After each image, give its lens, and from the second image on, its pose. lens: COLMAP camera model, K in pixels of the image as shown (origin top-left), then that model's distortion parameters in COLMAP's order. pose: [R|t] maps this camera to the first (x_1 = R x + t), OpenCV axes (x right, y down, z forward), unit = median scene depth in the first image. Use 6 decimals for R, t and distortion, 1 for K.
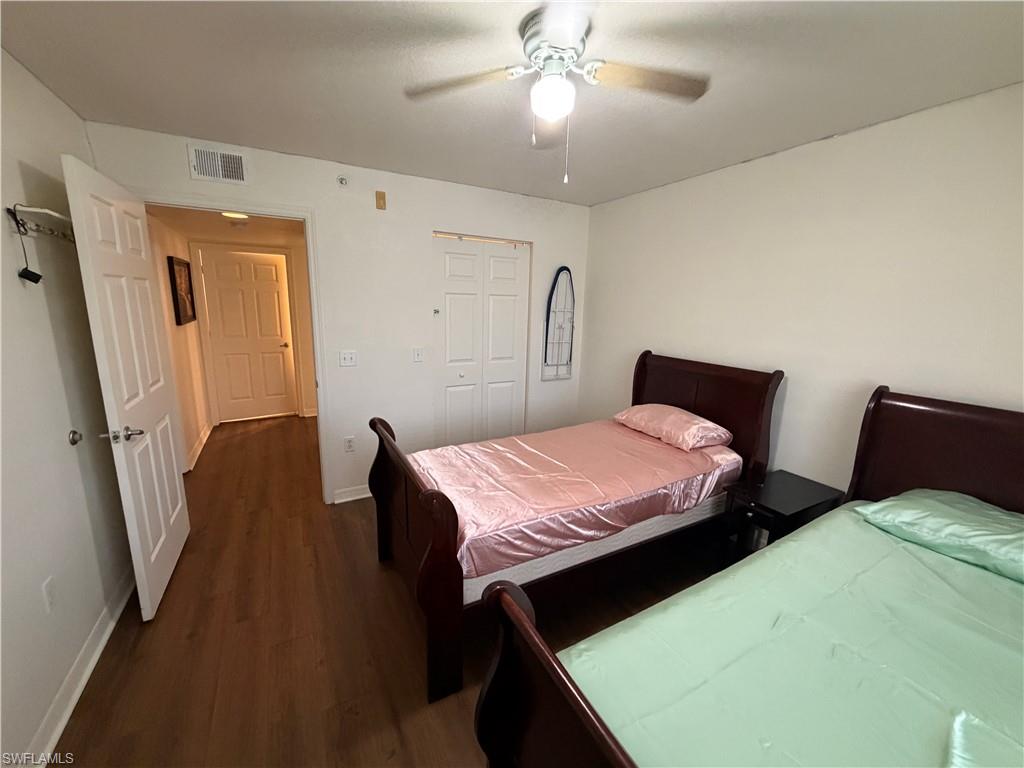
lens RADIAL K [[411.2, 0, 506.9], [0, 411.2, 385.4], [0, 0, 1]] dist [-0.000060, 0.000665]
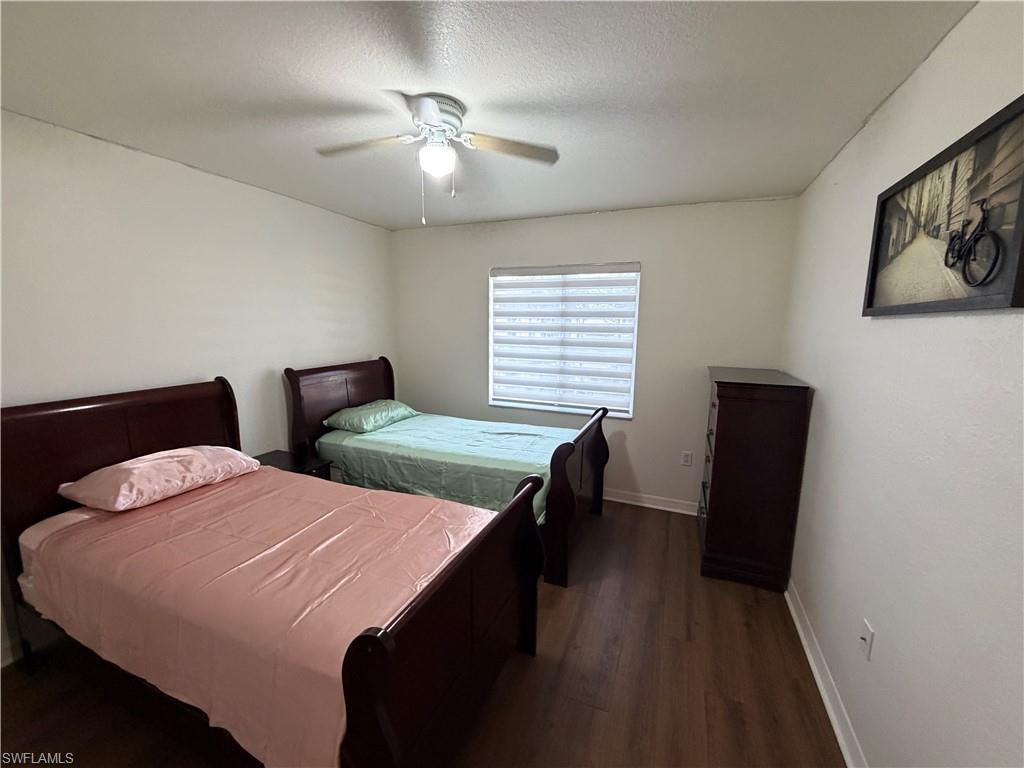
lens RADIAL K [[411.2, 0, 510.6], [0, 411.2, 386.5], [0, 0, 1]] dist [-0.000060, 0.000665]
pose [[-0.622051, -0.159883, 0.766479, -0.735969], [0.131794, 0.943581, 0.303785, -0.272822], [-0.771805, 0.289987, -0.565884, 1.176407]]
